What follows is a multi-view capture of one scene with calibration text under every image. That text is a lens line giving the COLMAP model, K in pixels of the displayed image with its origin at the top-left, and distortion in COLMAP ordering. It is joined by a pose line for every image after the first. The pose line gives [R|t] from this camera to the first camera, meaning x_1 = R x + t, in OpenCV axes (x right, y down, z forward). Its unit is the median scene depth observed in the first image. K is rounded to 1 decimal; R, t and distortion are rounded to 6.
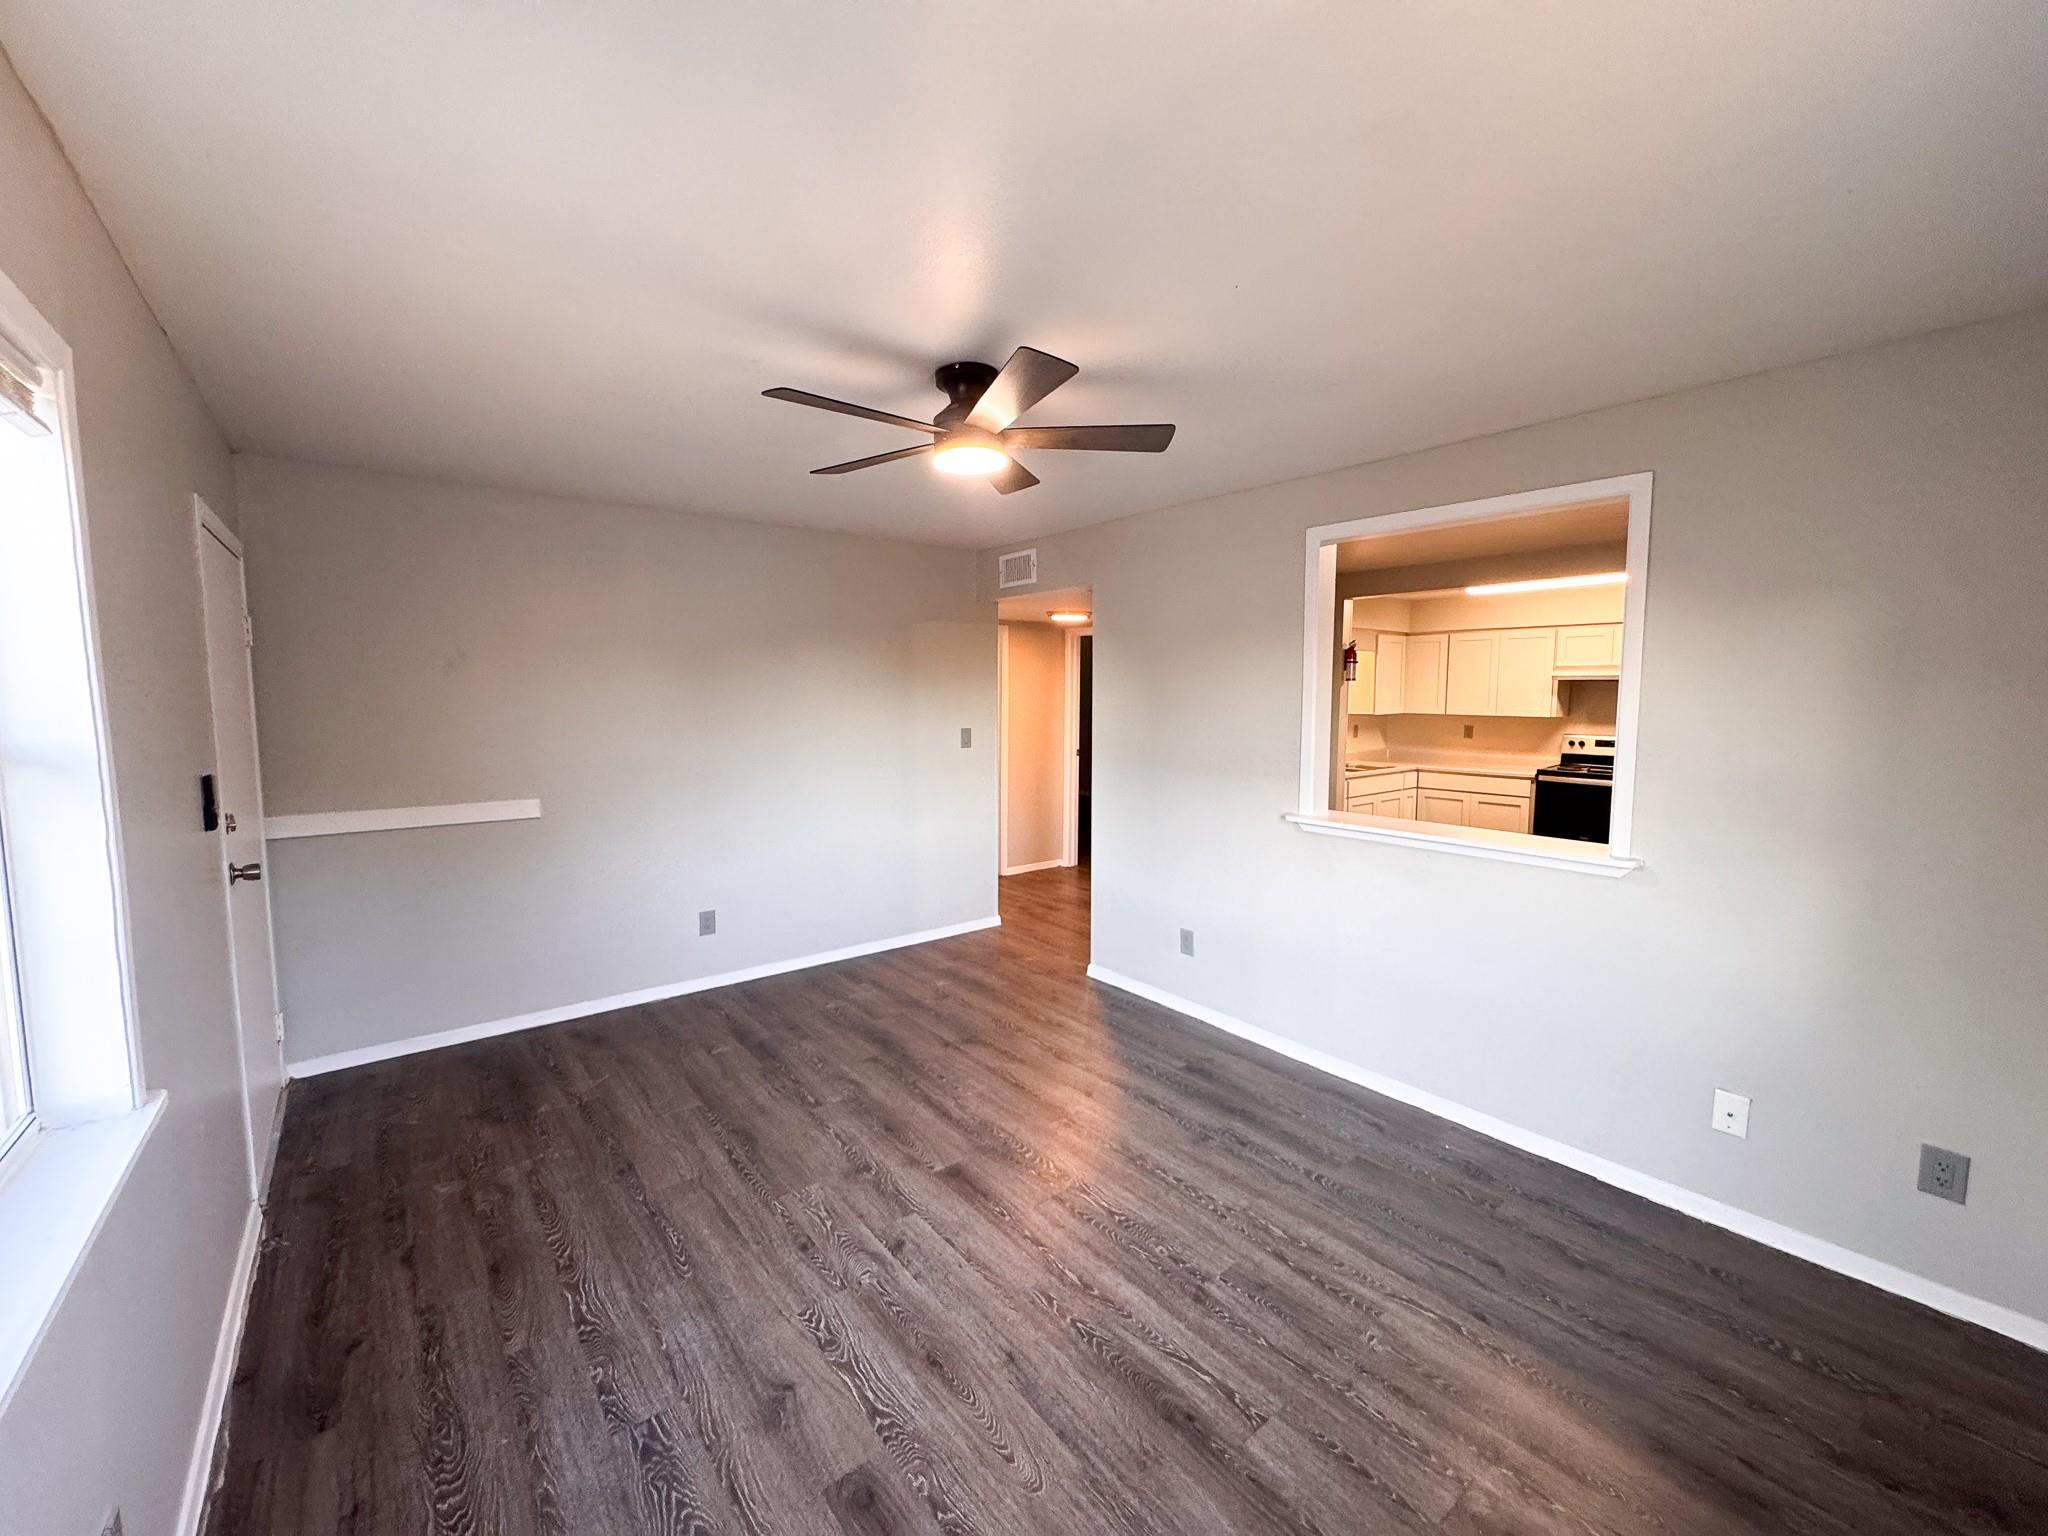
lens RADIAL K [[817.5, 0, 1029.5], [0, 817.5, 769.5], [0, 0, 1]] dist [0.000669, 0.000180]
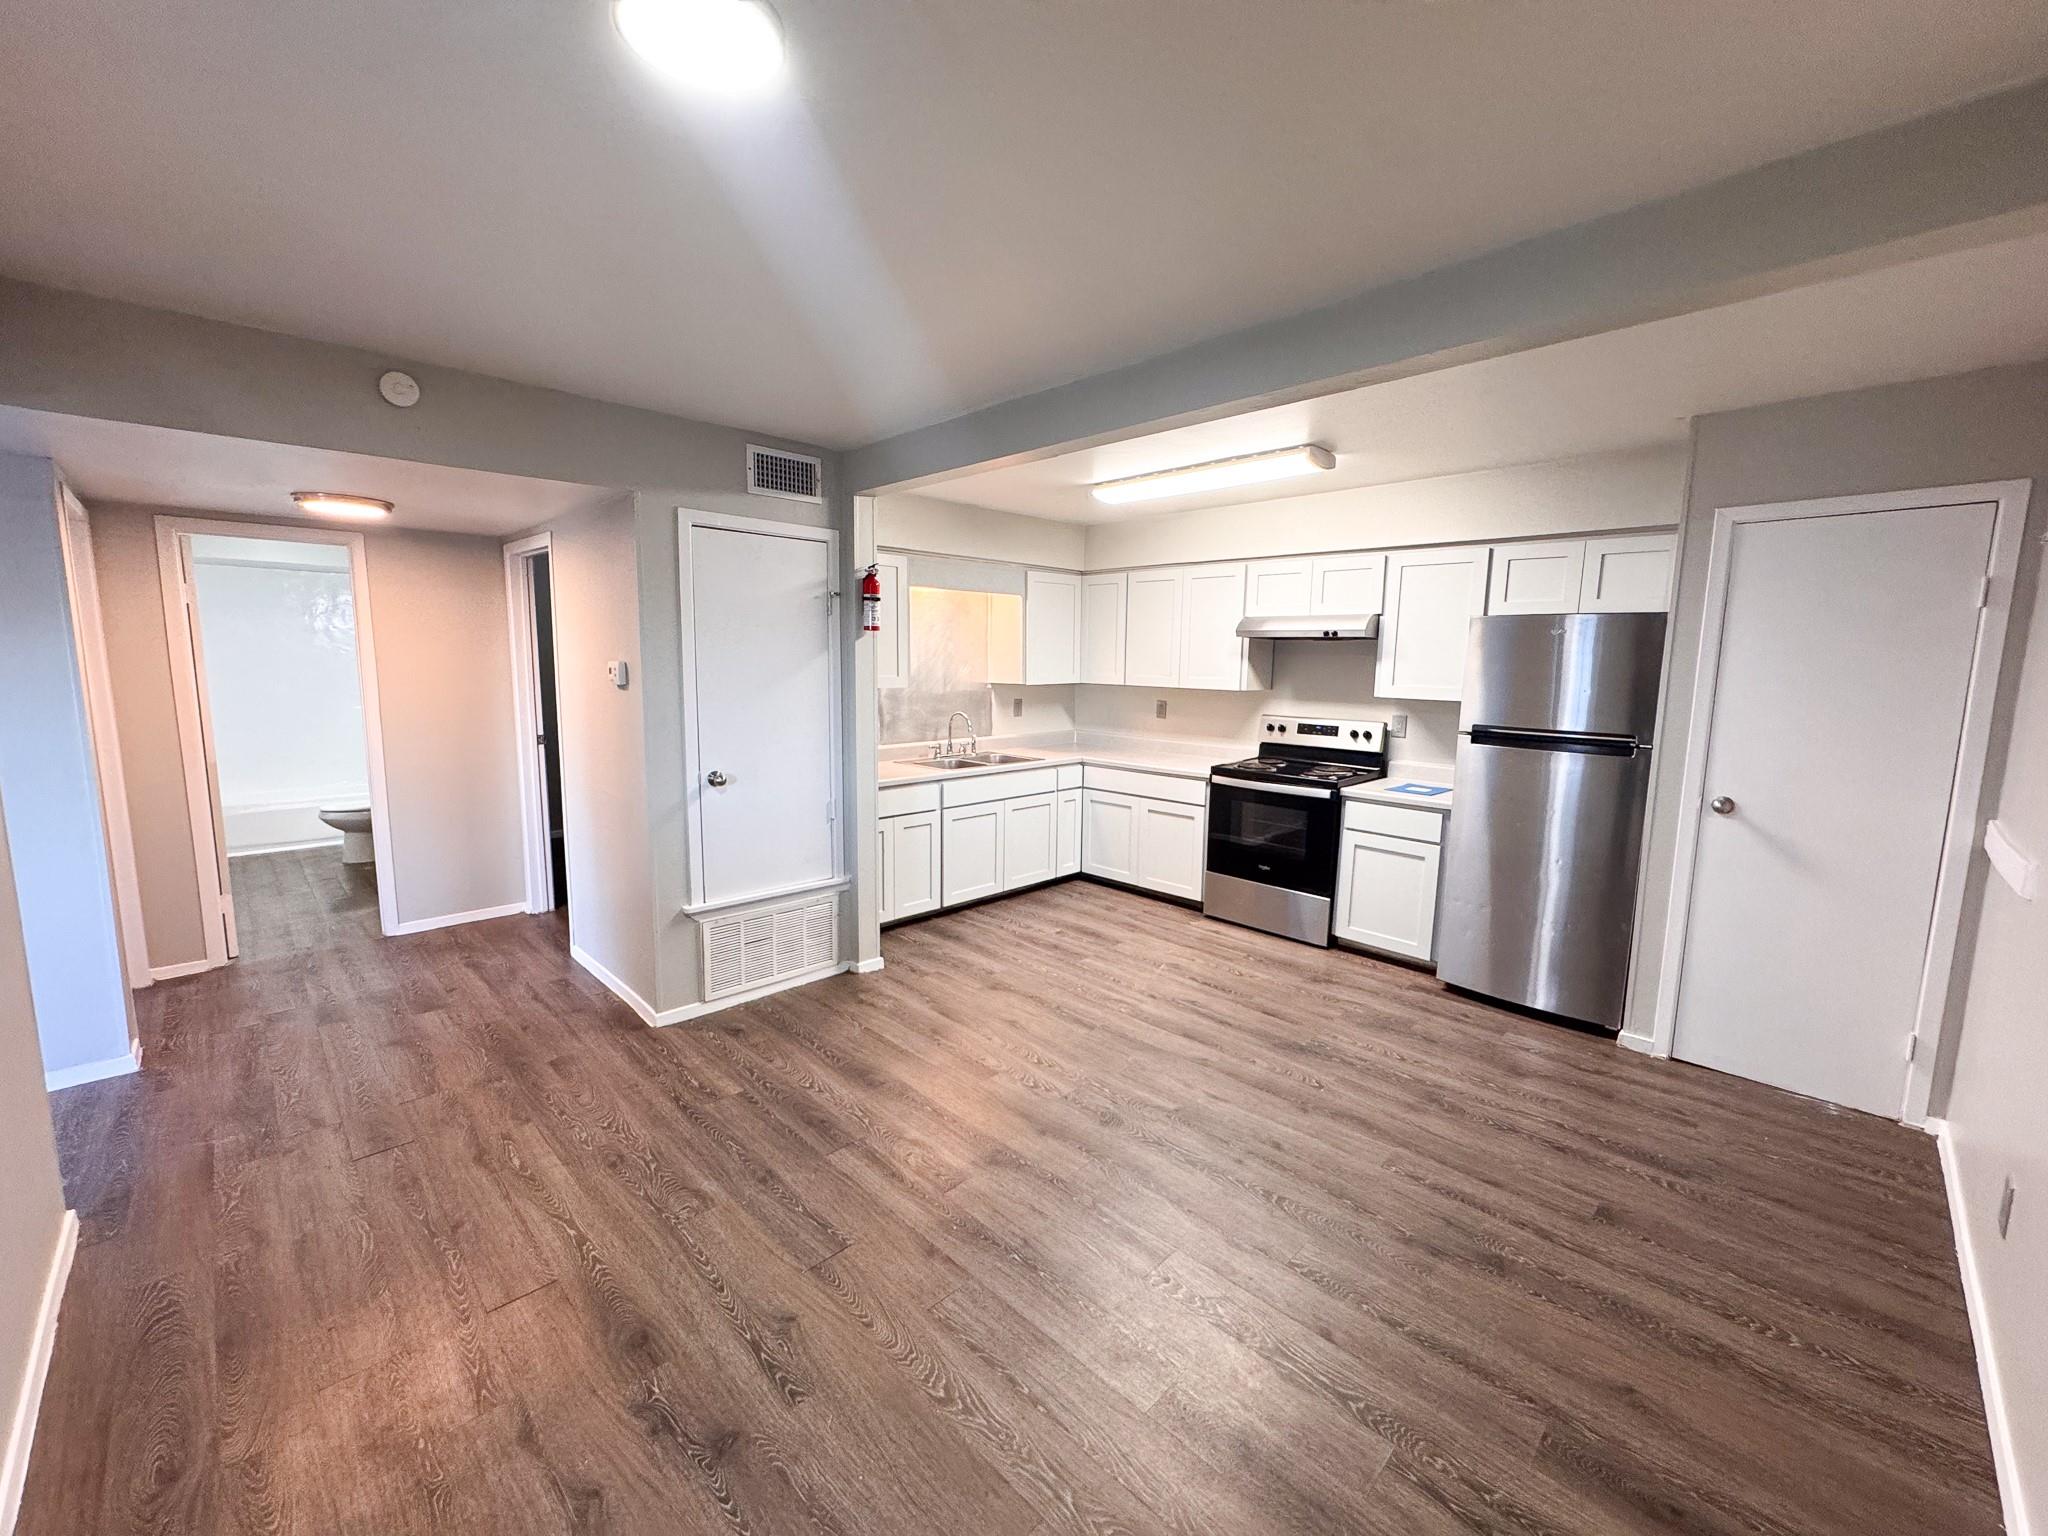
lens RADIAL K [[814.4, 0, 1024.1], [0, 814.4, 765.4], [0, 0, 1]] dist [-0.001146, 0.000418]
pose [[0.994720, -0.000693, 0.102619, 0.865184], [-0.003118, 0.999311, 0.036973, -0.057241], [-0.102574, -0.037098, 0.994033, 0.728458]]
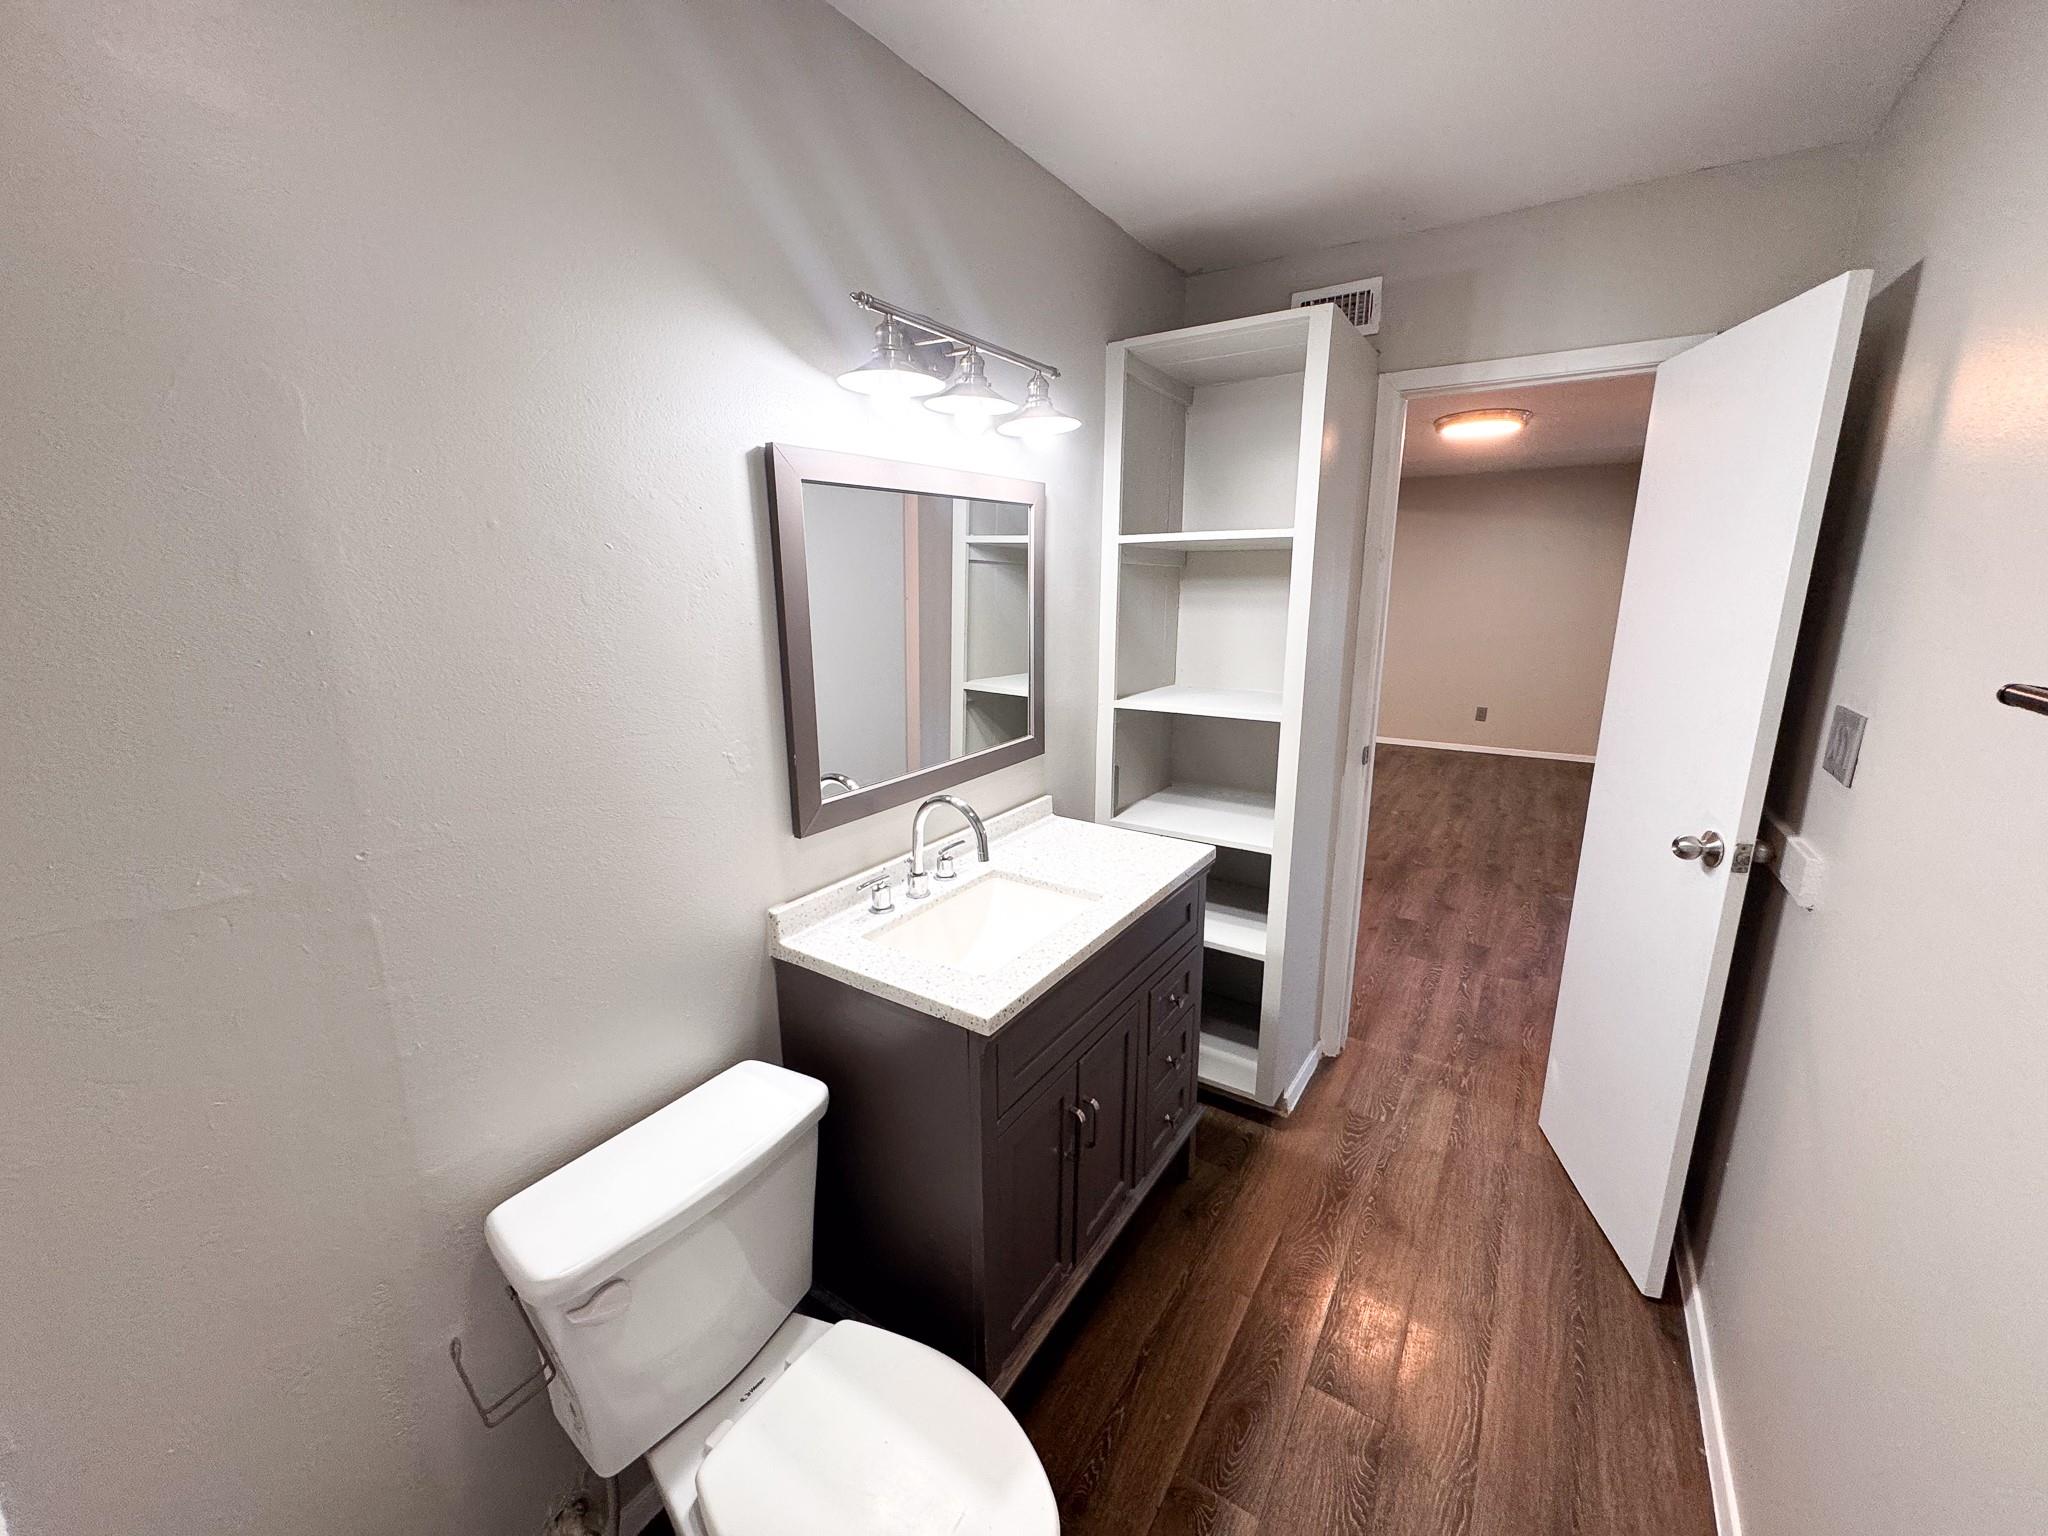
lens RADIAL K [[814.4, 0, 1024.1], [0, 814.4, 765.4], [0, 0, 1]] dist [-0.001146, 0.000418]
pose [[-0.306073, -0.215566, 0.927281, -0.731127], [0.091529, 0.962851, 0.254047, -0.260648], [-0.947598, 0.162630, -0.274972, 2.740836]]
